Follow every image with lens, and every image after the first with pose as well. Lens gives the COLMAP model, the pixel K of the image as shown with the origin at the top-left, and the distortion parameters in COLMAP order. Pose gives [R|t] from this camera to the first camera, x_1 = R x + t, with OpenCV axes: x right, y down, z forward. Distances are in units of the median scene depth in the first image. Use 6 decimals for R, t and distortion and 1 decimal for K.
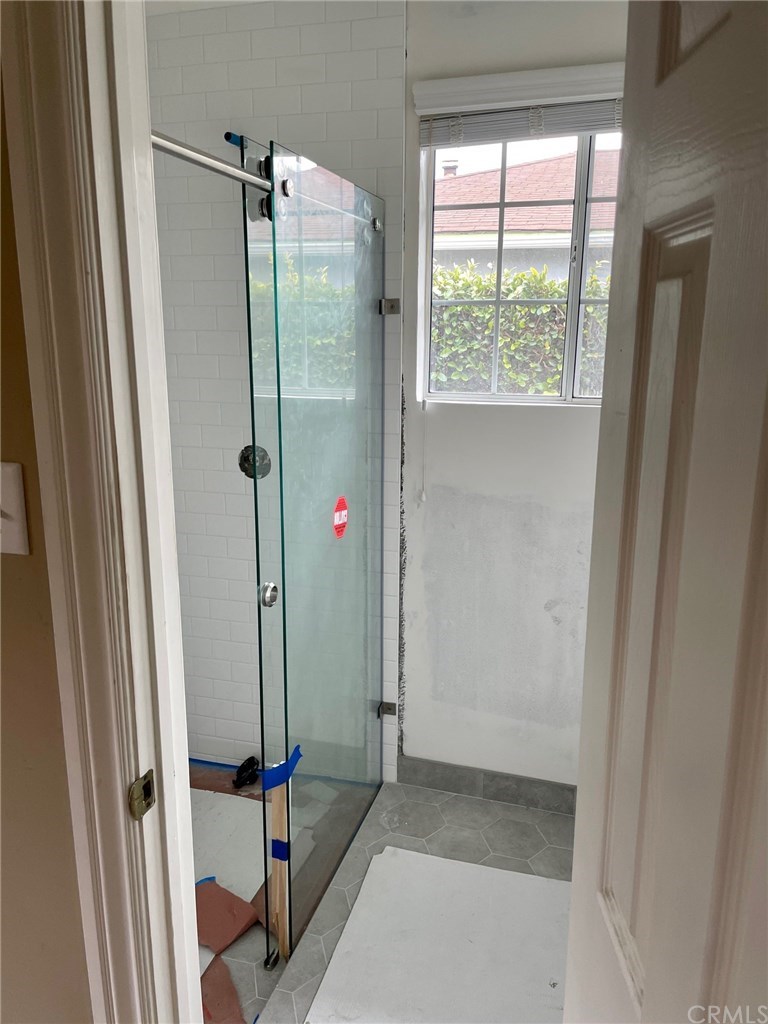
lens RADIAL K [[777.3, 0, 374.7], [0, 777.3, 513.4], [0, 0, 1]] dist [0.088885, -0.118715]
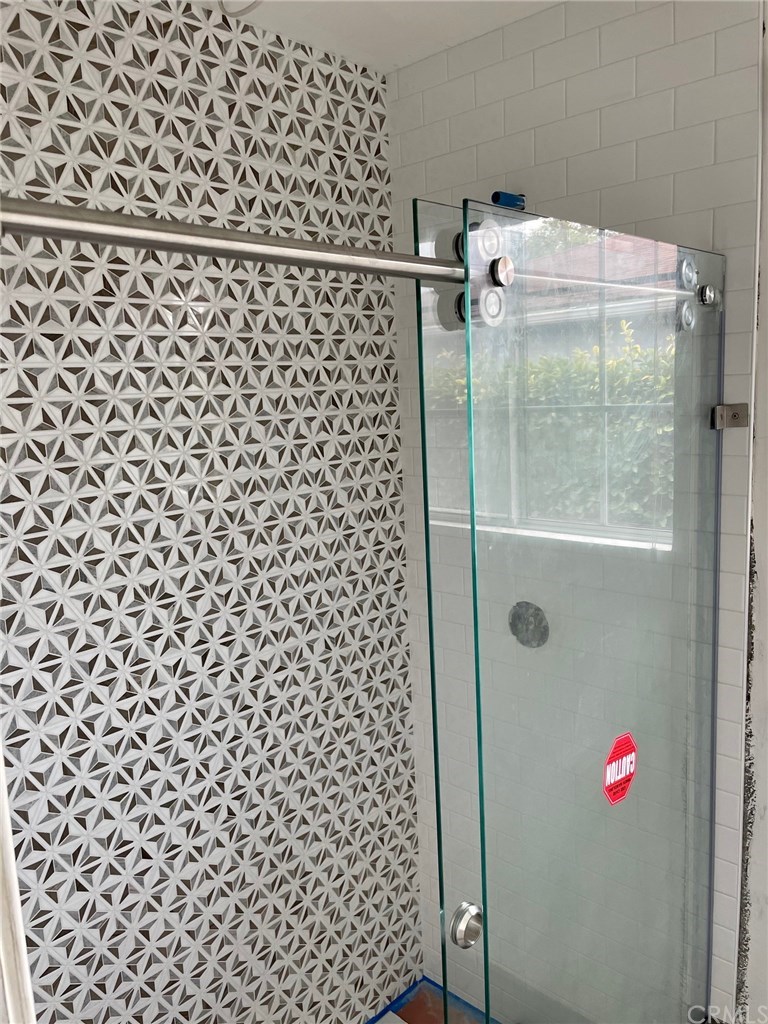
lens RADIAL K [[777.3, 0, 388.5], [0, 777.3, 513.7], [0, 0, 1]] dist [0.088885, -0.118715]
pose [[0.895785, 0.027027, -0.443665, 0.053967], [-0.055251, 0.997179, -0.050809, -0.132618], [0.441040, 0.070027, 0.894751, 0.300798]]
